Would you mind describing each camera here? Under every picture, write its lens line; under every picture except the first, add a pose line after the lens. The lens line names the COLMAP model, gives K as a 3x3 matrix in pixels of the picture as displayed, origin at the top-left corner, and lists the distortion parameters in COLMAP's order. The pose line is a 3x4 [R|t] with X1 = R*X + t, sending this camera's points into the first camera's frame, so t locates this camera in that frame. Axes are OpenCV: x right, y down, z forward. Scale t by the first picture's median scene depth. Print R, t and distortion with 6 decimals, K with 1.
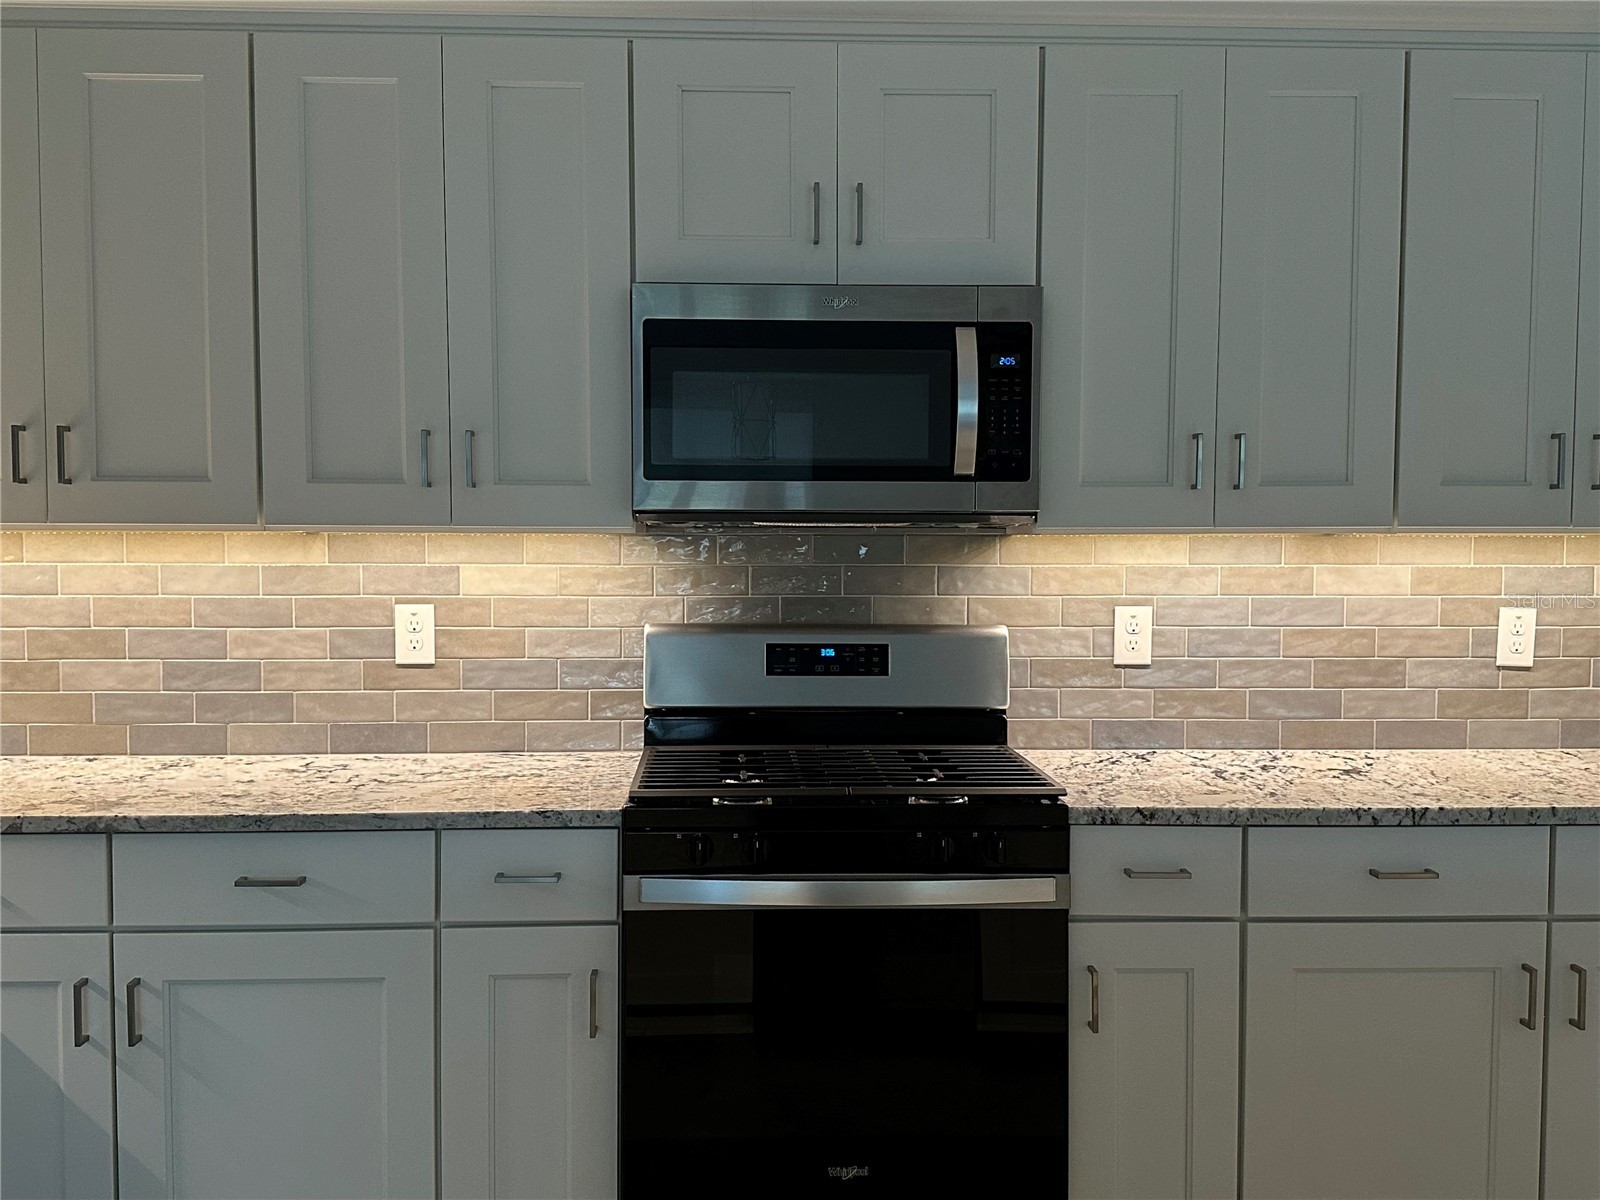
lens RADIAL K [[1563.9, 0, 800.6], [0, 1563.9, 599.7], [0, 0, 1]] dist [0.060816, 0.000965]
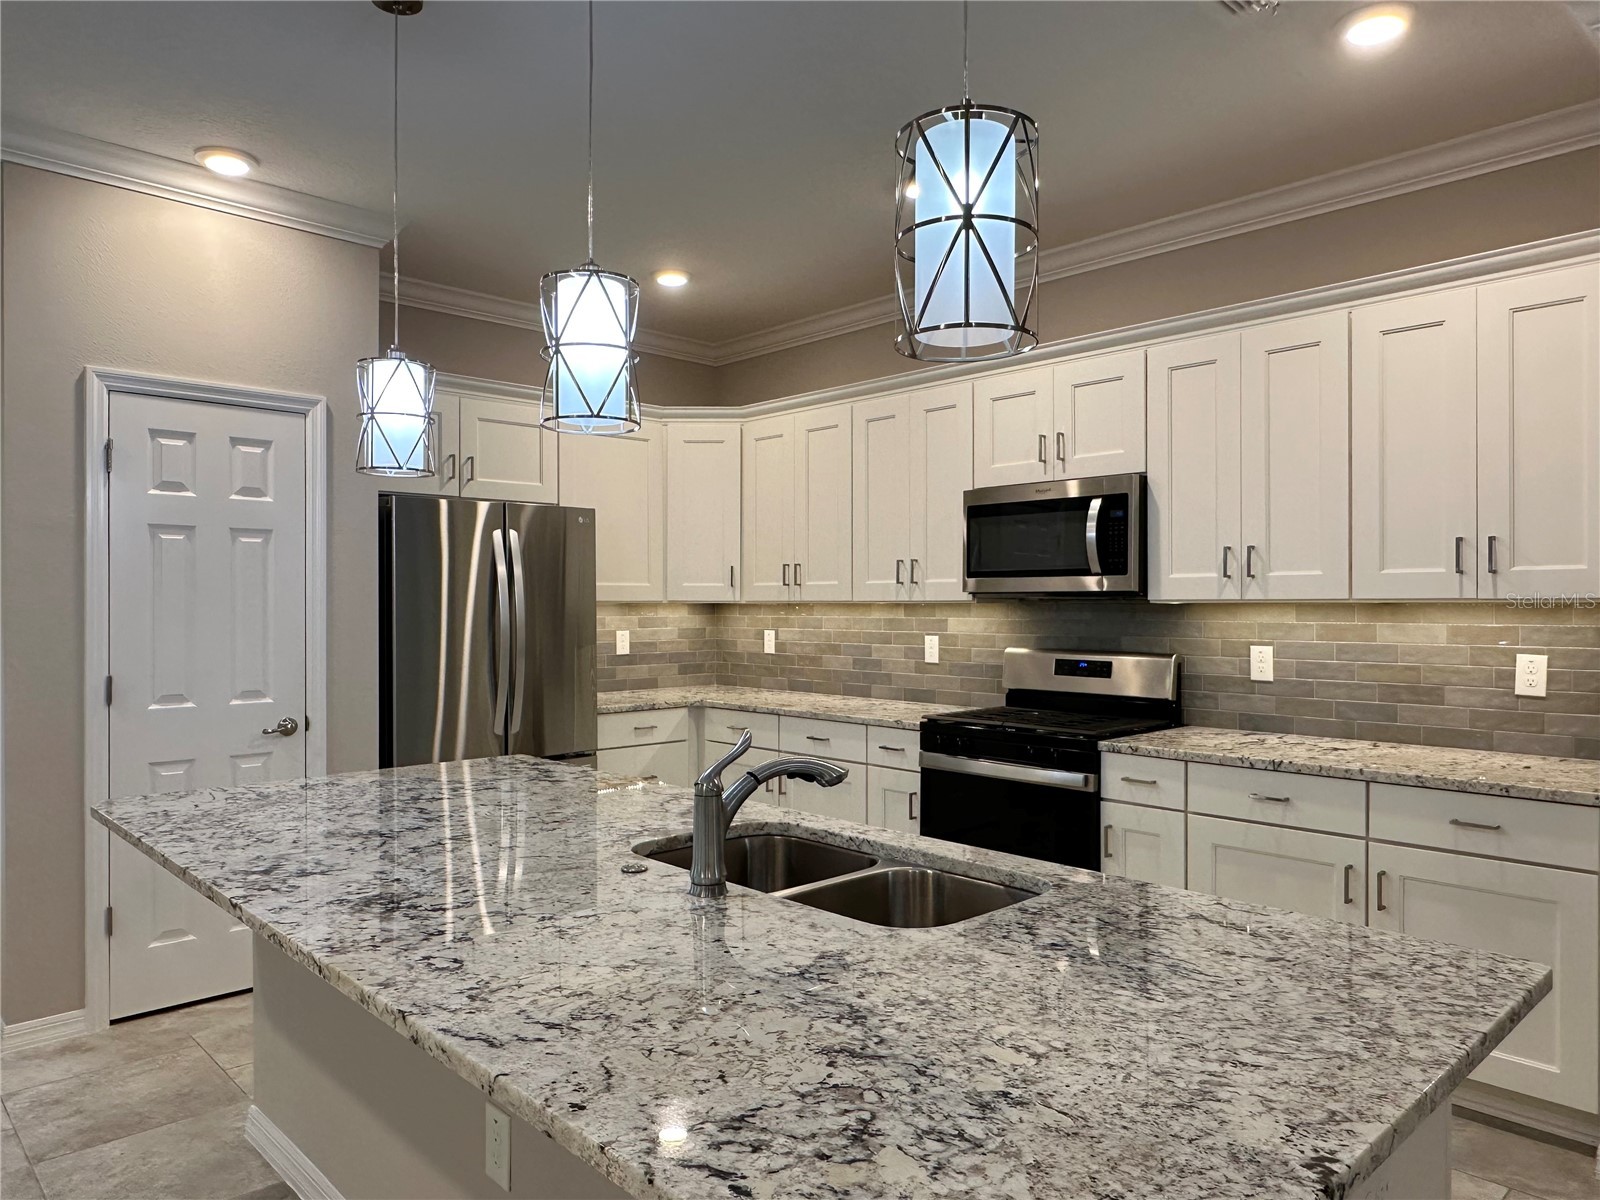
lens RADIAL K [[1067.0, 0, 800.0], [0, 1067.0, 600.0], [0, 0, 1]] dist [-0.000059, -0.000797]
pose [[0.653607, -0.006079, -0.756810, 0.773342], [-0.037010, 0.998515, -0.039984, 0.019240], [0.755929, 0.054144, 0.652411, -0.132960]]
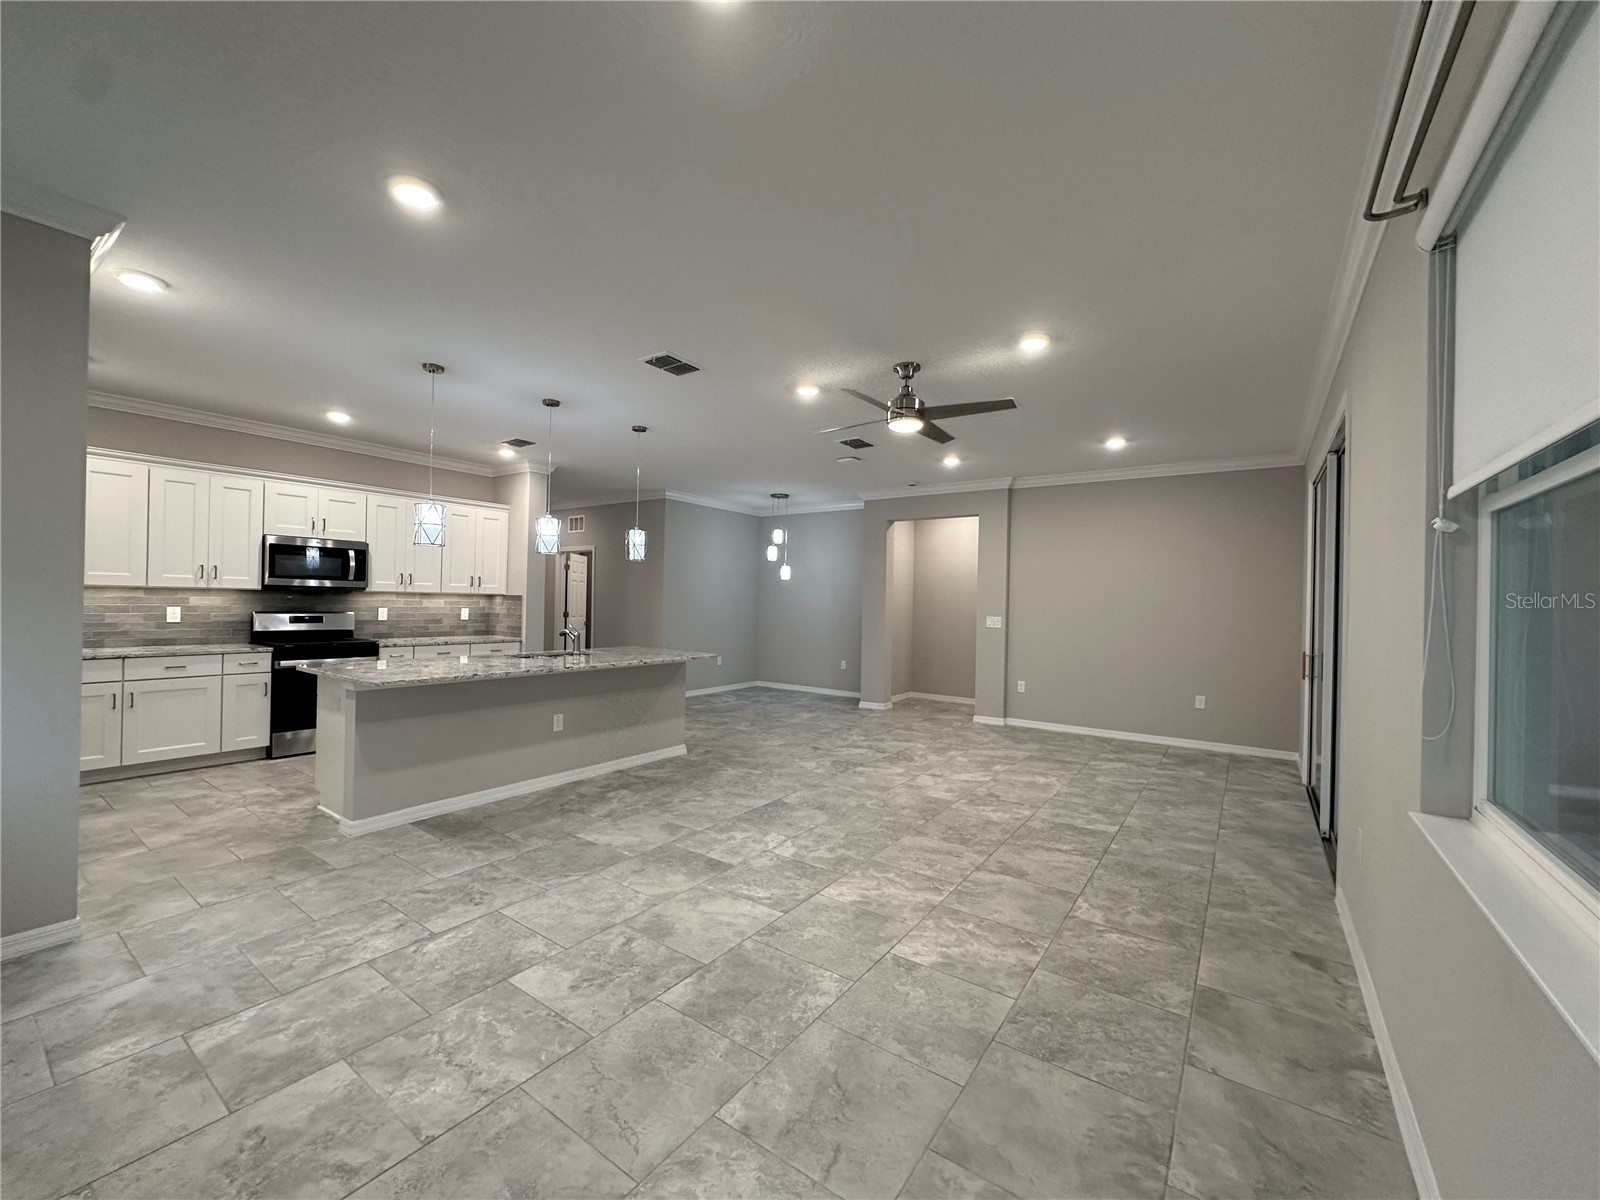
lens RADIAL K [[637.2, 0, 797.9], [0, 637.2, 599.7], [0, 0, 1]] dist [-0.000921, 0.000176]
pose [[0.615195, 0.011577, 0.788290, -0.537866], [0.020684, 0.999311, -0.030818, 0.064968], [-0.788103, 0.035264, 0.614532, -1.177101]]
